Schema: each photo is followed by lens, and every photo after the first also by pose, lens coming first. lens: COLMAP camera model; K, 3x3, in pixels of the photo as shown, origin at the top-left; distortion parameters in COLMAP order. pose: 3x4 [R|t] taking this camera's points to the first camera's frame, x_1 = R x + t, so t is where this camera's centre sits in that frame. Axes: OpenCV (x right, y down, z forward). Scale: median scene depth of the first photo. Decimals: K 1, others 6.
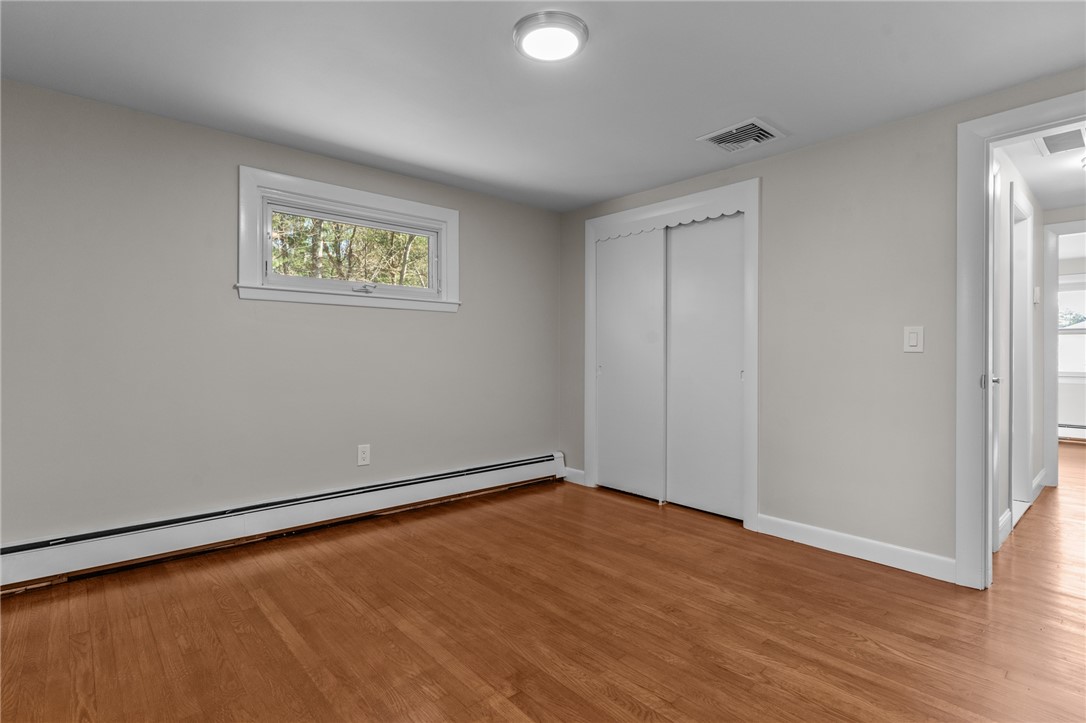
lens RADIAL K [[524.4, 0, 529.6], [0, 524.4, 354.0], [0, 0, 1]] dist [0.003309, 0.000459]
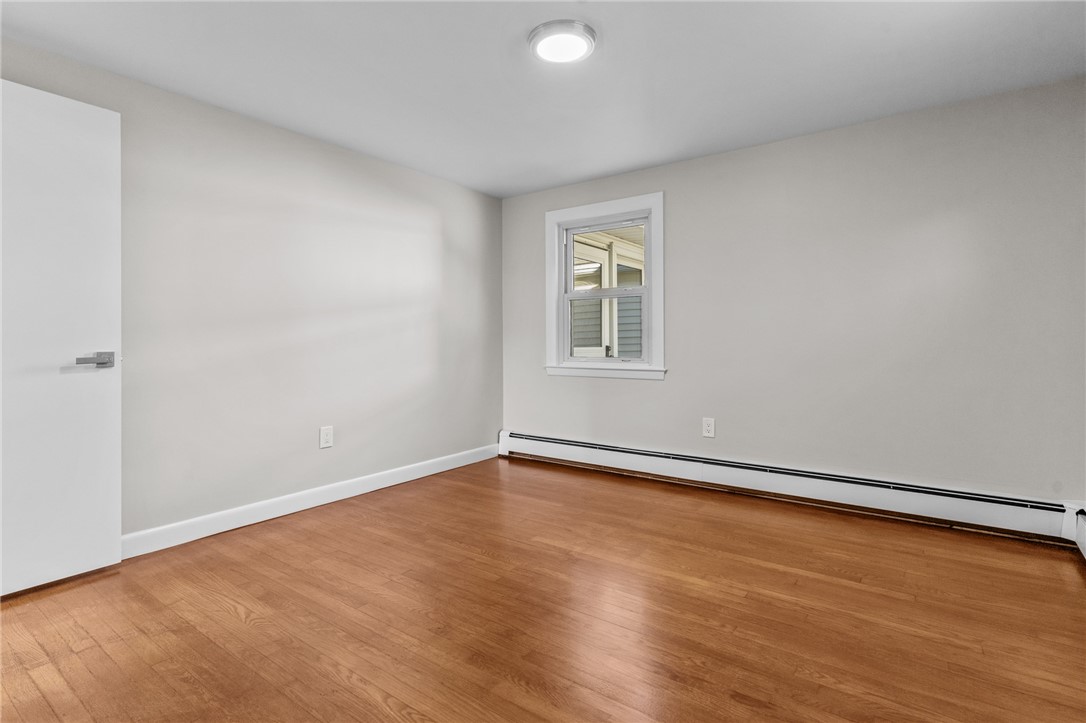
lens RADIAL K [[544.6, 0, 515.9], [0, 544.6, 342.0], [0, 0, 1]] dist [0.004195, 0.001922]
pose [[-0.981334, 0.001031, -0.192306, 0.269164], [0.000768, 0.999999, 0.001443, 0.019685], [0.192308, 0.001269, -0.981334, 1.592851]]
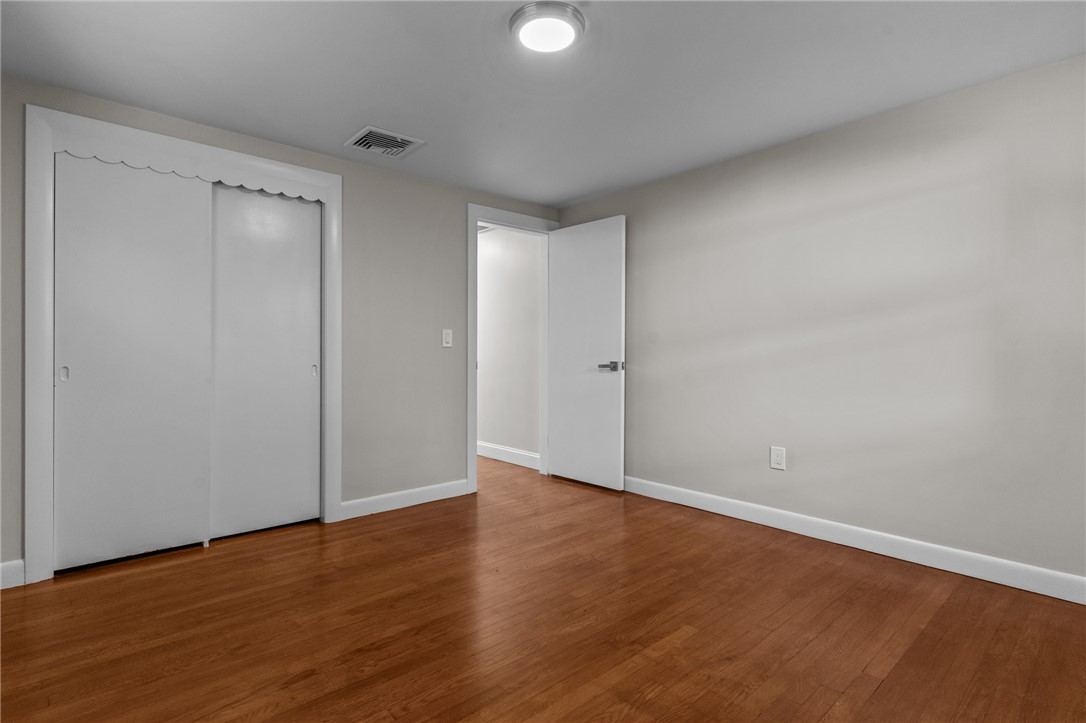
lens RADIAL K [[524.4, 0, 529.6], [0, 524.4, 354.0], [0, 0, 1]] dist [0.003309, 0.000459]
pose [[0.009580, -0.003623, 0.999948, -0.734178], [-0.001742, 0.999992, 0.003640, 0.009933], [-0.999953, -0.001776, 0.009574, 0.773211]]
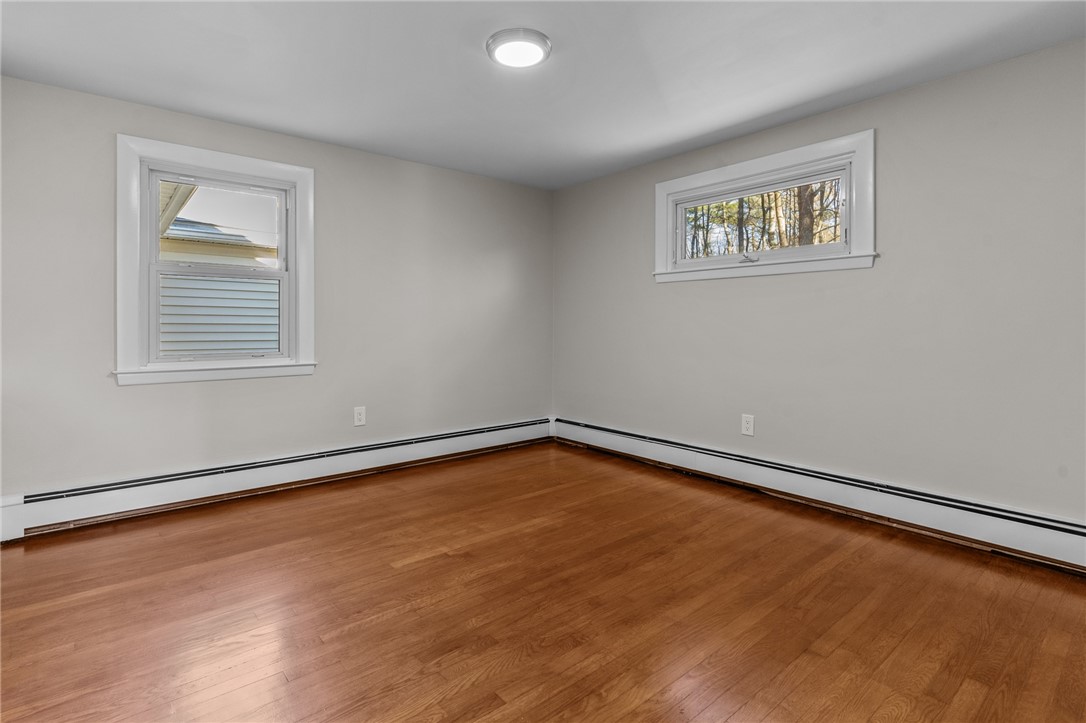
lens RADIAL K [[535.2, 0, 543.1], [0, 535.2, 335.5], [0, 0, 1]] dist [-0.000212, -0.000371]
pose [[-0.014290, 0.017084, -0.999752, 0.917339], [-0.000188, 0.999854, 0.017089, 0.005037], [0.999898, 0.000432, -0.014285, 0.809784]]
